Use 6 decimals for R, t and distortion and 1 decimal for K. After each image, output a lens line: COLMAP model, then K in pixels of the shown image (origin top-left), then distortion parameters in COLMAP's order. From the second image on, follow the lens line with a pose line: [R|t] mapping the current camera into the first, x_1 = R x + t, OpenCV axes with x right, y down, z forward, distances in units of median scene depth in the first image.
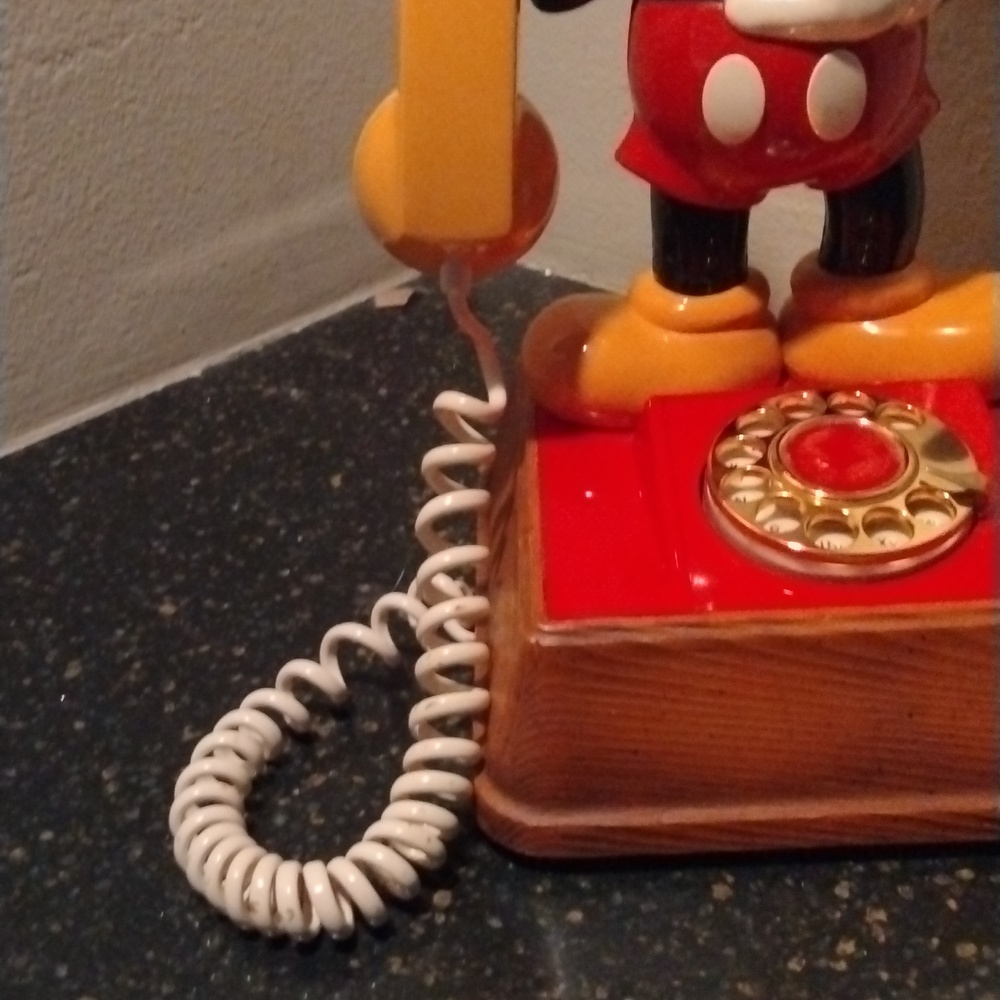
lens RADIAL K [[1668.5, 0, 457.6], [0, 1668.5, 500.4], [0, 0, 1]] dist [0.136737, -0.562376]
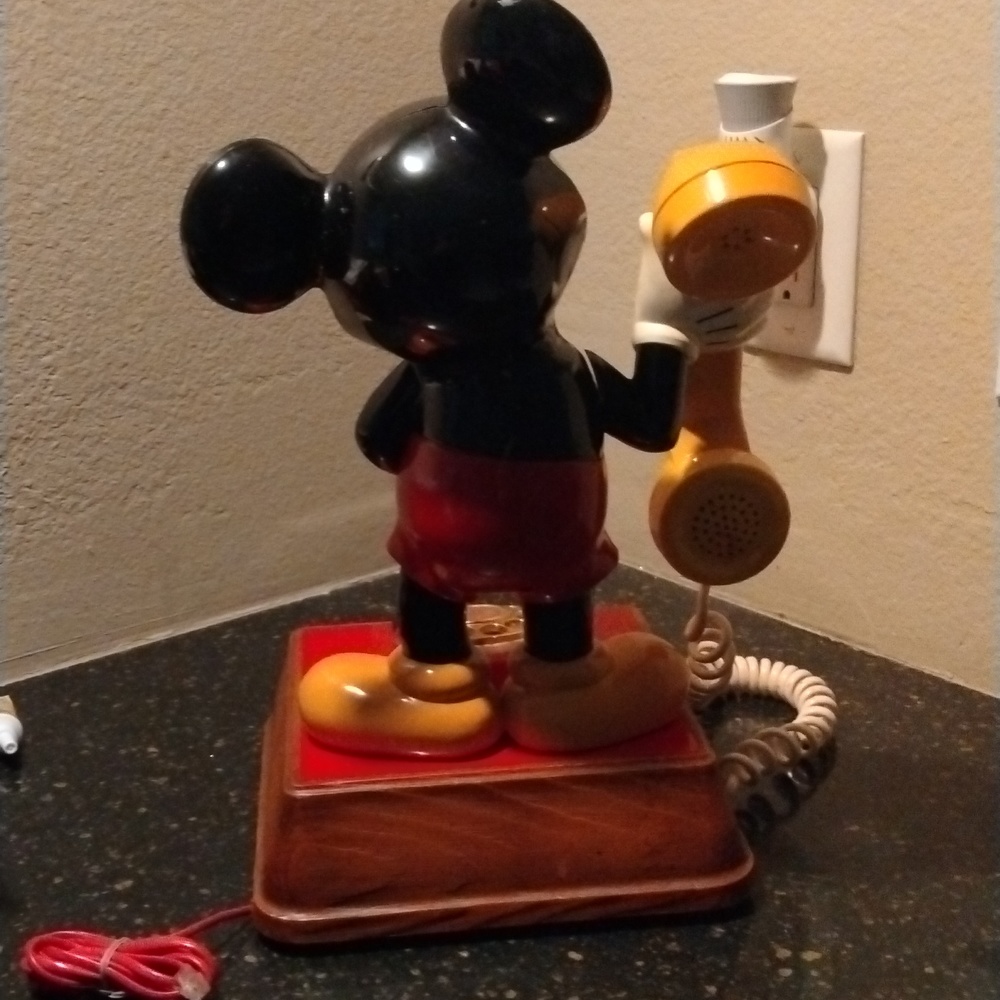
lens RADIAL K [[1668.5, 0, 457.6], [0, 1668.5, 500.4], [0, 0, 1]] dist [0.136737, -0.562376]
pose [[0.991137, 0.067478, -0.114427, 0.132606], [-0.090606, 0.973312, -0.210841, 0.157608], [0.097146, 0.219341, 0.970800, -0.471375]]
